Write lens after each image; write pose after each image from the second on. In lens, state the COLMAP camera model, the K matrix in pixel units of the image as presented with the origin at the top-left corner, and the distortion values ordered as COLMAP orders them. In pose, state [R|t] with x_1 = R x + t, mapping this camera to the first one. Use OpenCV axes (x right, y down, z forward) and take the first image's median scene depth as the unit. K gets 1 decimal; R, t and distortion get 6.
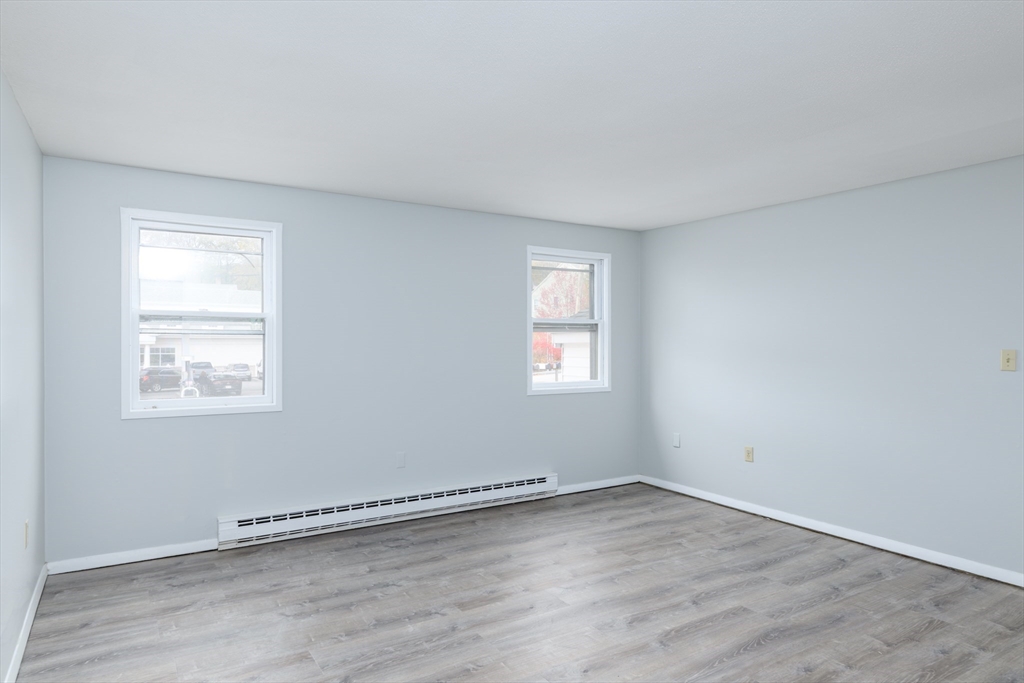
lens RADIAL K [[604.9, 0, 509.7], [0, 604.9, 344.1], [0, 0, 1]] dist [-0.009937, -0.001088]
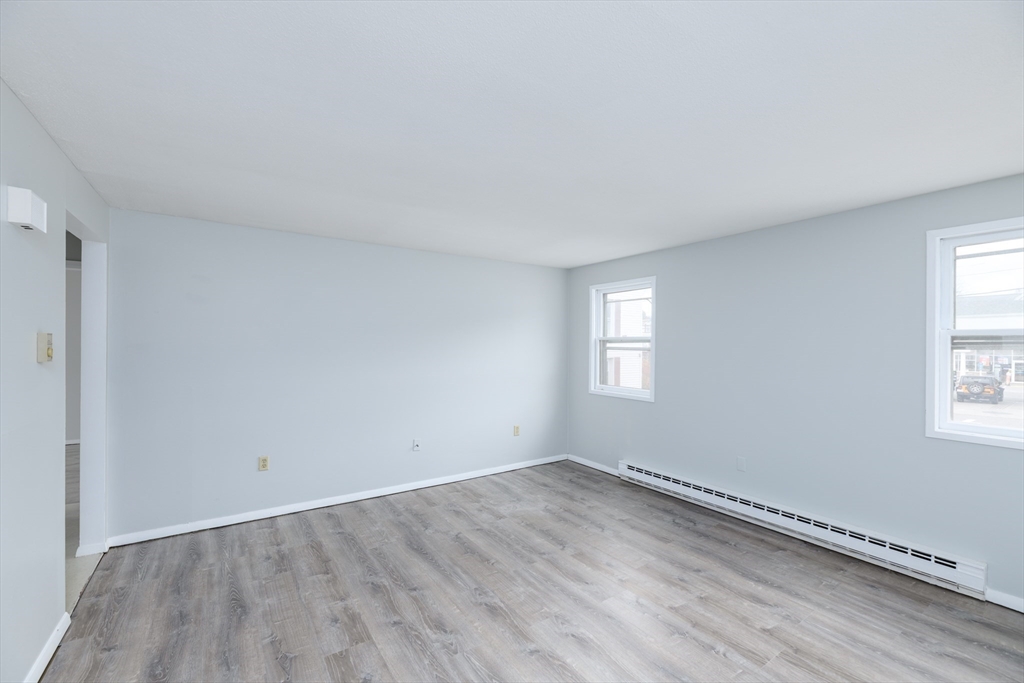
lens RADIAL K [[428.4, 0, 513.4], [0, 428.4, 341.8], [0, 0, 1]] dist [-0.008158, -0.000051]
pose [[0.050290, -0.005177, -0.998721, 0.710041], [-0.009545, 0.999938, -0.005664, -0.030384], [0.998689, 0.009817, 0.050238, 0.650015]]
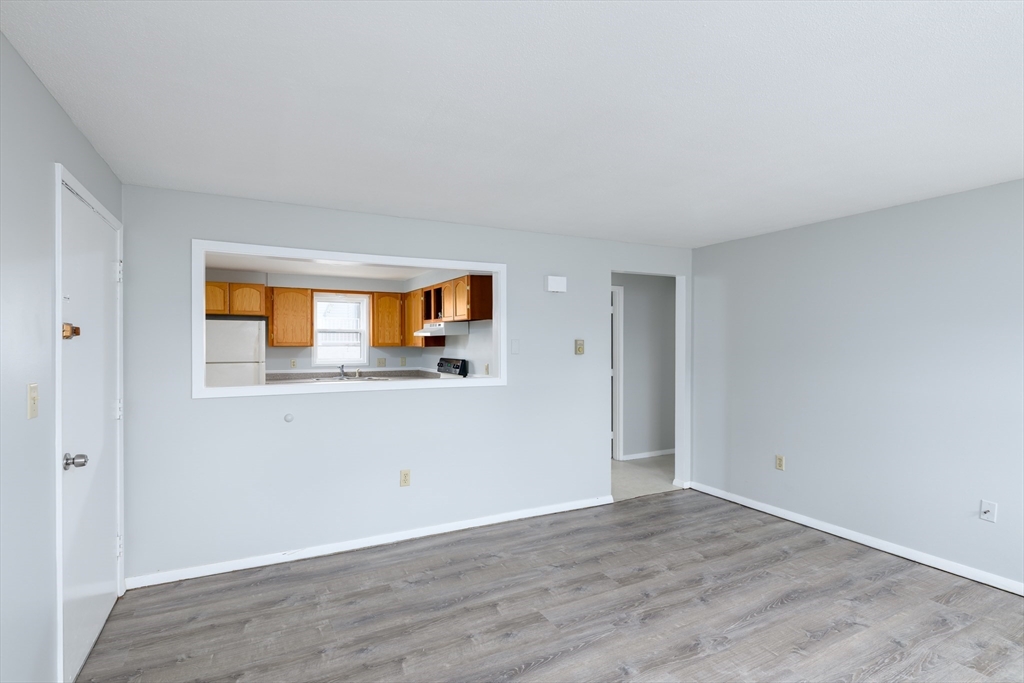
lens RADIAL K [[518.3, 0, 507.0], [0, 518.3, 341.6], [0, 0, 1]] dist [-0.004006, -0.000485]
pose [[-0.996698, 0.000225, 0.081195, 0.267268], [0.000265, 1.000000, 0.000479, -0.029947], [-0.081195, 0.000499, -0.996698, 1.313410]]
